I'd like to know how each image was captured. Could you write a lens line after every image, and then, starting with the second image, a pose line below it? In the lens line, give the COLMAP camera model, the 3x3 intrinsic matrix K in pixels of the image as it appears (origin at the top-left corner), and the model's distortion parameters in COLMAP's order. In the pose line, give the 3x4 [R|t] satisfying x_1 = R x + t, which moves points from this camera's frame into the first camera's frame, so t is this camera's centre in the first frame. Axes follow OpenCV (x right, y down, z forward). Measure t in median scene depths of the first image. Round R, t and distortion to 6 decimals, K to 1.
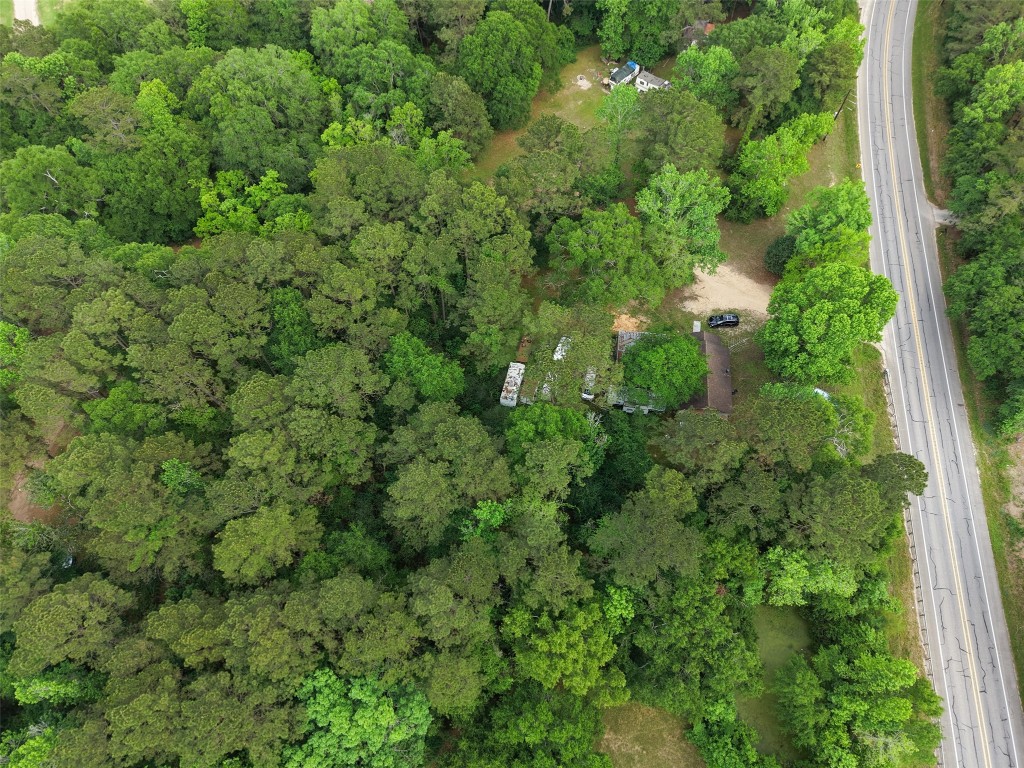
lens RADIAL K [[691.5, 0, 512.1], [0, 691.5, 382.4], [0, 0, 1]] dist [0.020194, -0.018035]
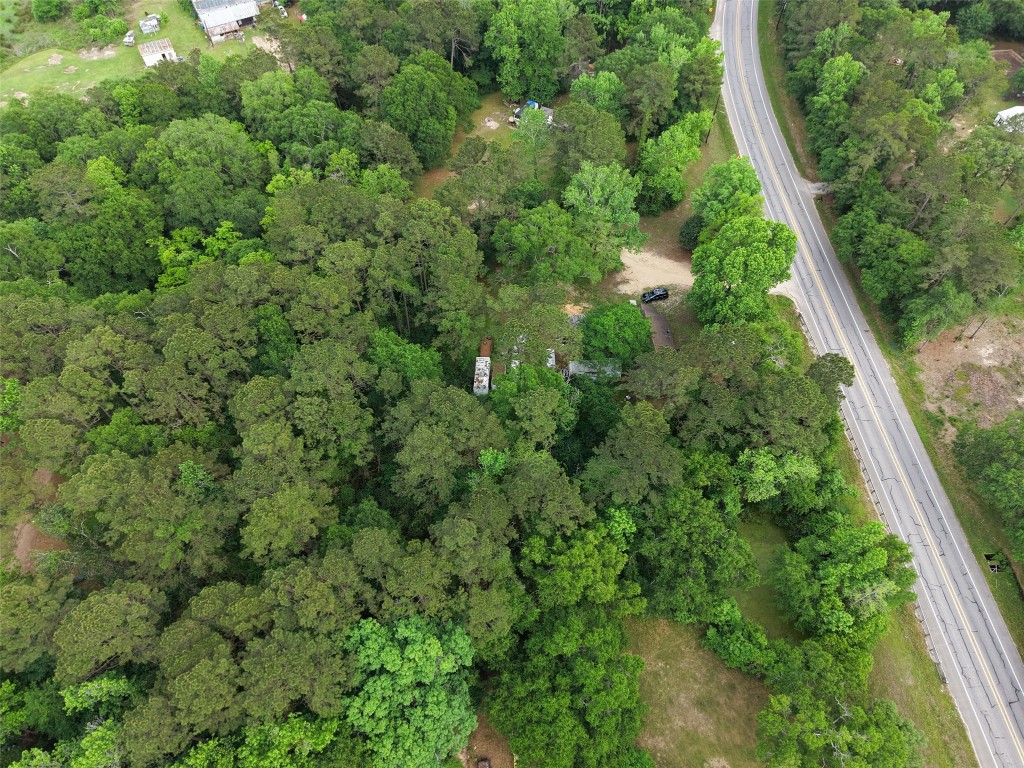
lens RADIAL K [[691.5, 0, 511.5], [0, 691.5, 384.8], [0, 0, 1]] dist [0.020194, -0.018035]
pose [[0.980784, -0.160122, 0.111465, -0.089855], [0.172212, 0.979020, -0.108915, 0.167893], [-0.091687, 0.126018, 0.987782, -0.086537]]
